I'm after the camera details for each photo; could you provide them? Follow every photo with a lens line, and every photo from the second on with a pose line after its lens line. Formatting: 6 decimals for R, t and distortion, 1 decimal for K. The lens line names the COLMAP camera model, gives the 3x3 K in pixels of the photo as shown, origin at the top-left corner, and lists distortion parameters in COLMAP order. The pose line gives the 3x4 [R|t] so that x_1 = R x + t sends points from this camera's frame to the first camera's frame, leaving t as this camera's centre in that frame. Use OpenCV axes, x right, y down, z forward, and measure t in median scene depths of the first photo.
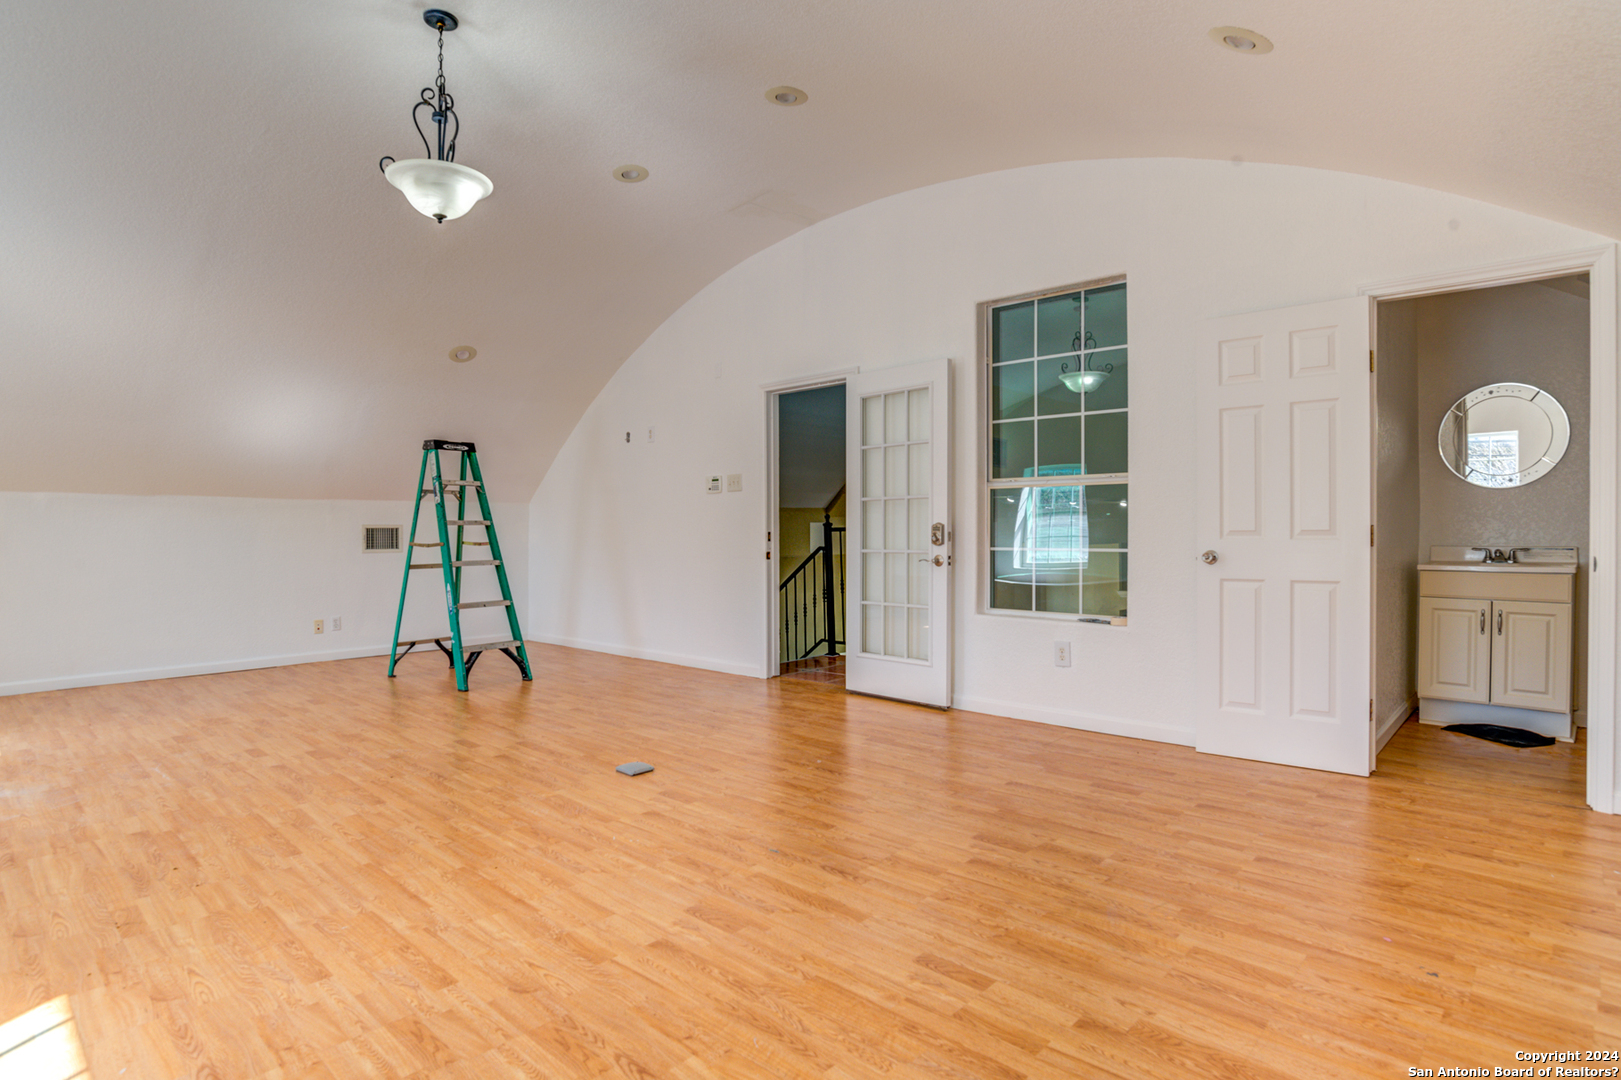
lens RADIAL K [[848.1, 0, 808.4], [0, 848.1, 537.9], [0, 0, 1]] dist [-0.028003, 0.006367]
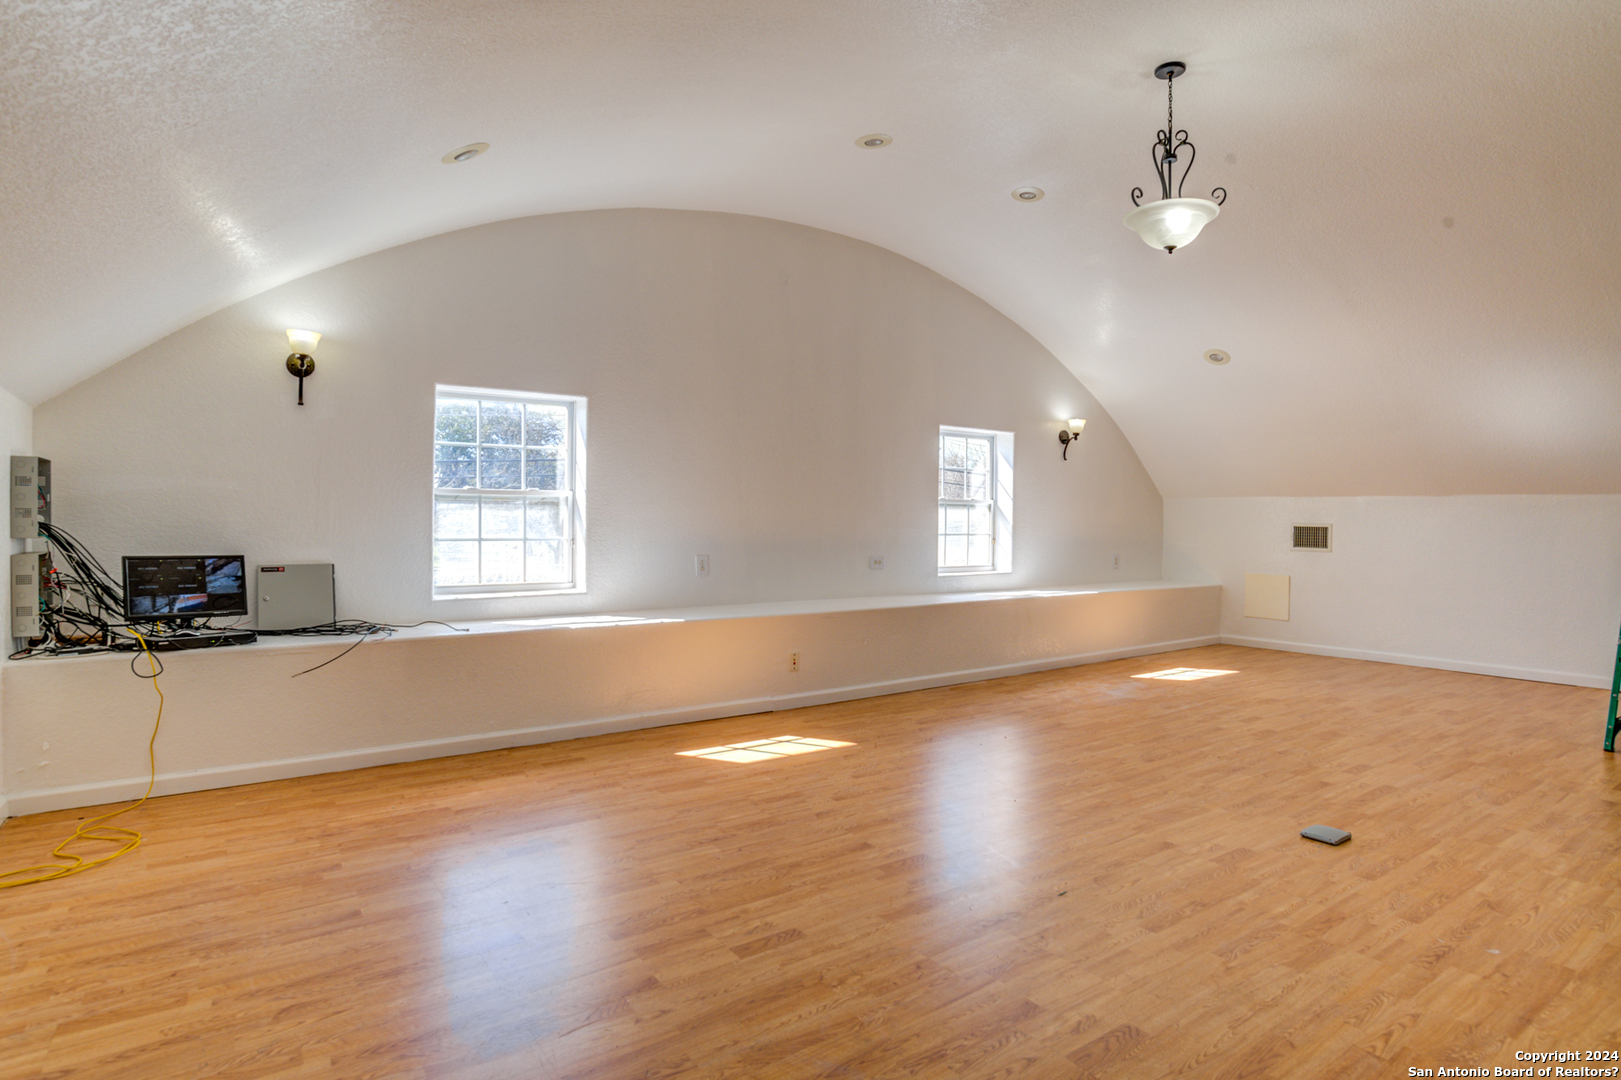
lens RADIAL K [[848.1, 0, 810.0], [0, 848.1, 536.2], [0, 0, 1]] dist [-0.028003, 0.006367]
pose [[-0.207400, 0.015695, -0.978130, 0.883097], [-0.013547, 0.999729, 0.018914, -0.018572], [0.978162, 0.017174, -0.207131, 0.926600]]
